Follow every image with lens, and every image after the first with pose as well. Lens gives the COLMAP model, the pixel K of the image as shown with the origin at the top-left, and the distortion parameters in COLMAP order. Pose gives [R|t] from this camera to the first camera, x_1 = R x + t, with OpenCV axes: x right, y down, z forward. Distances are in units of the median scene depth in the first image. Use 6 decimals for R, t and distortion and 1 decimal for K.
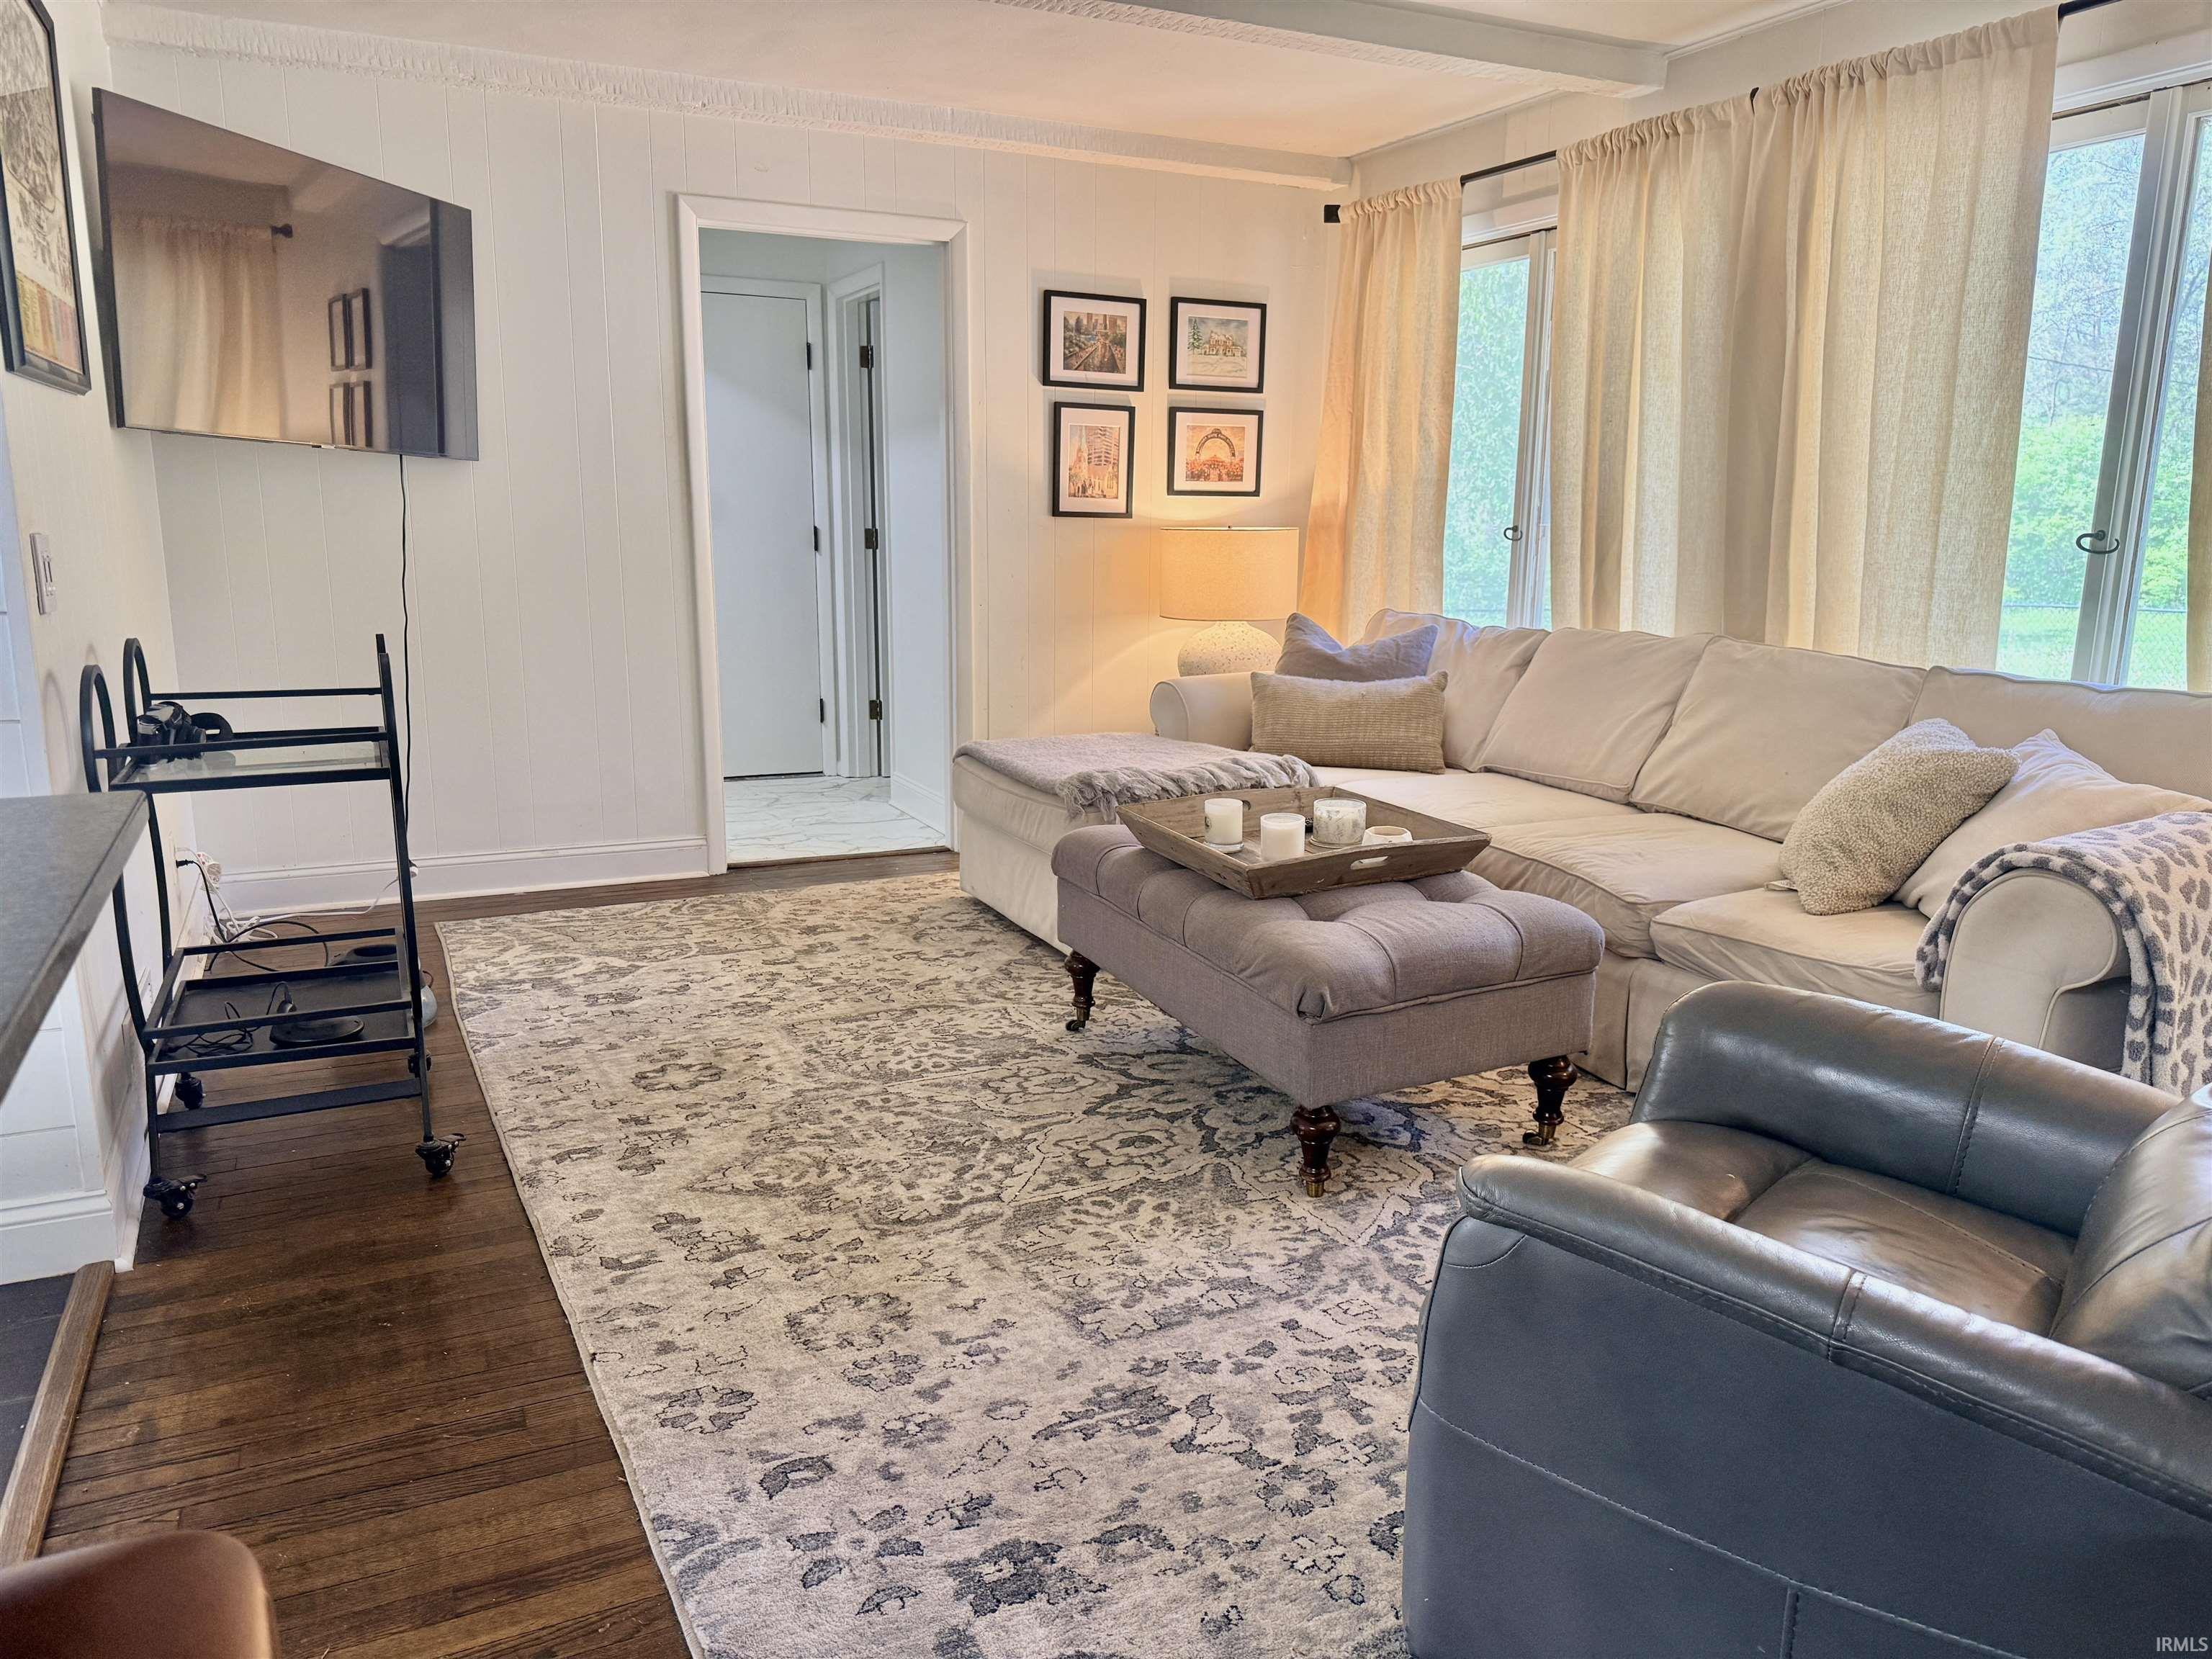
lens RADIAL K [[1573.5, 0, 1108.6], [0, 1573.5, 823.4], [0, 0, 1]] dist [0.025506, -0.017185]
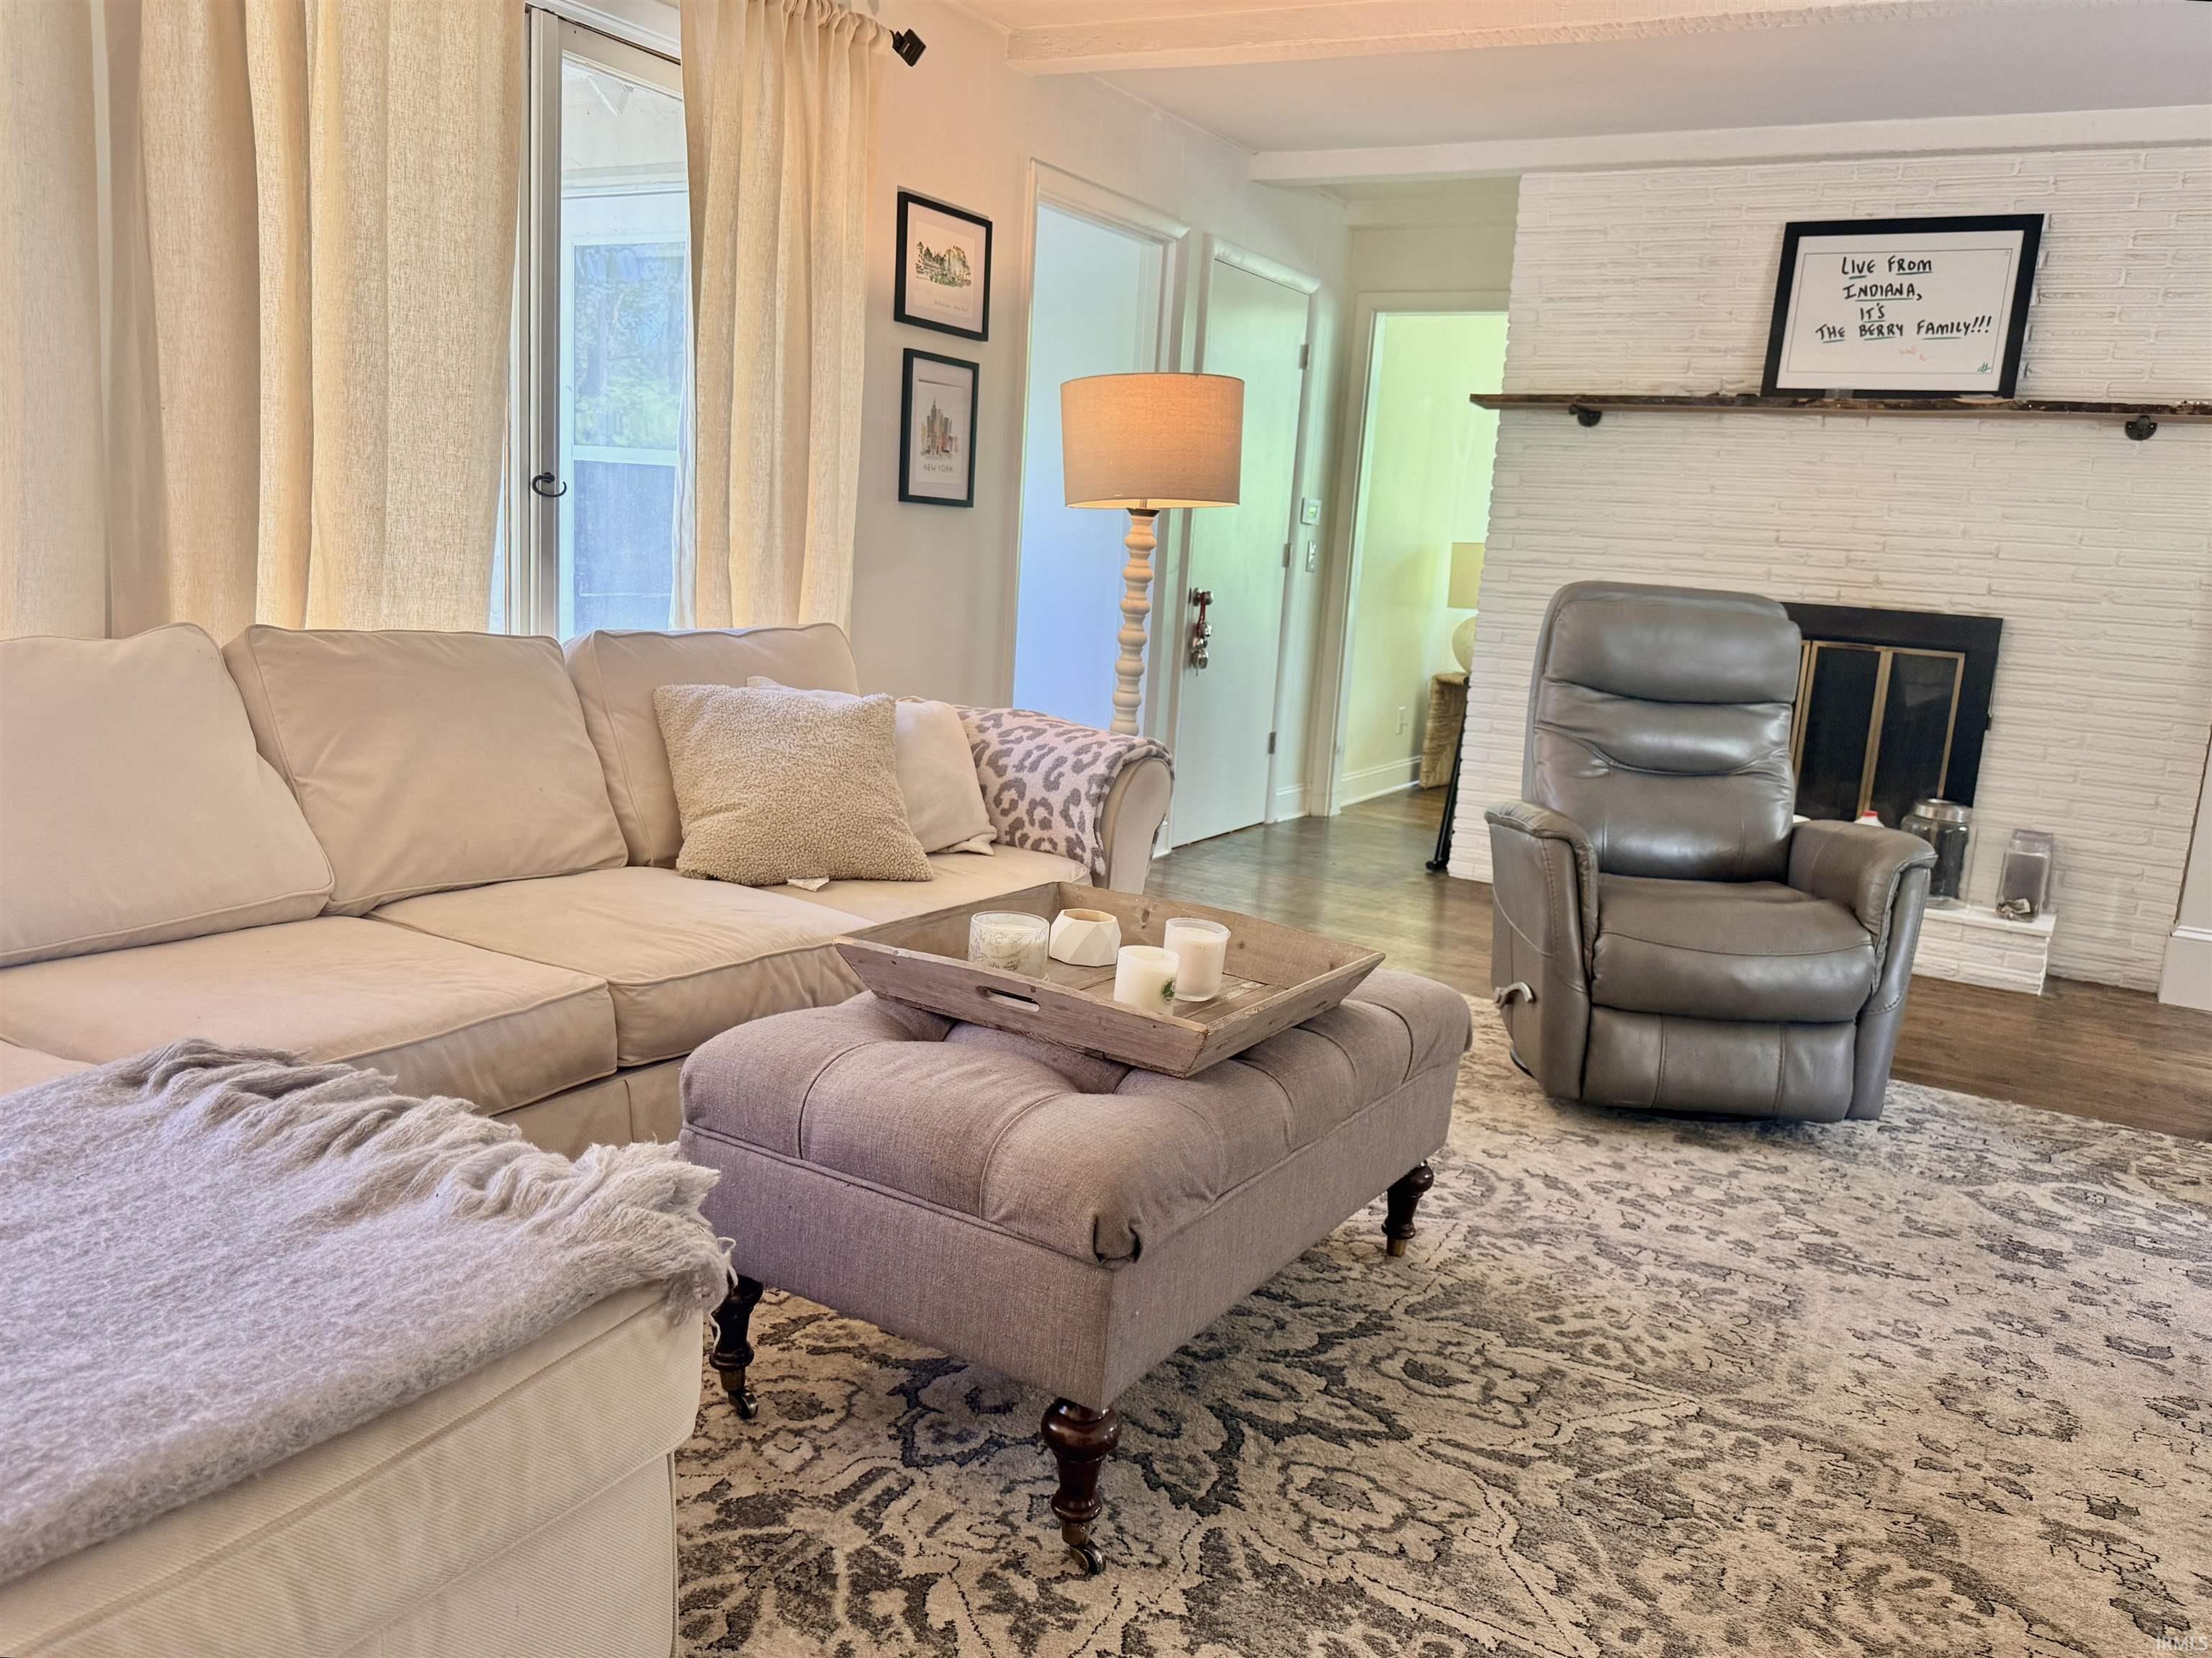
lens RADIAL K [[1573.4, 0, 1107.4], [0, 1573.4, 822.8], [0, 0, 1]] dist [0.025506, -0.017185]
pose [[-0.531192, -0.223739, 0.817175, -0.543964], [0.075017, 0.948293, 0.308403, -0.347556], [-0.843924, 0.225123, -0.486942, 1.711750]]
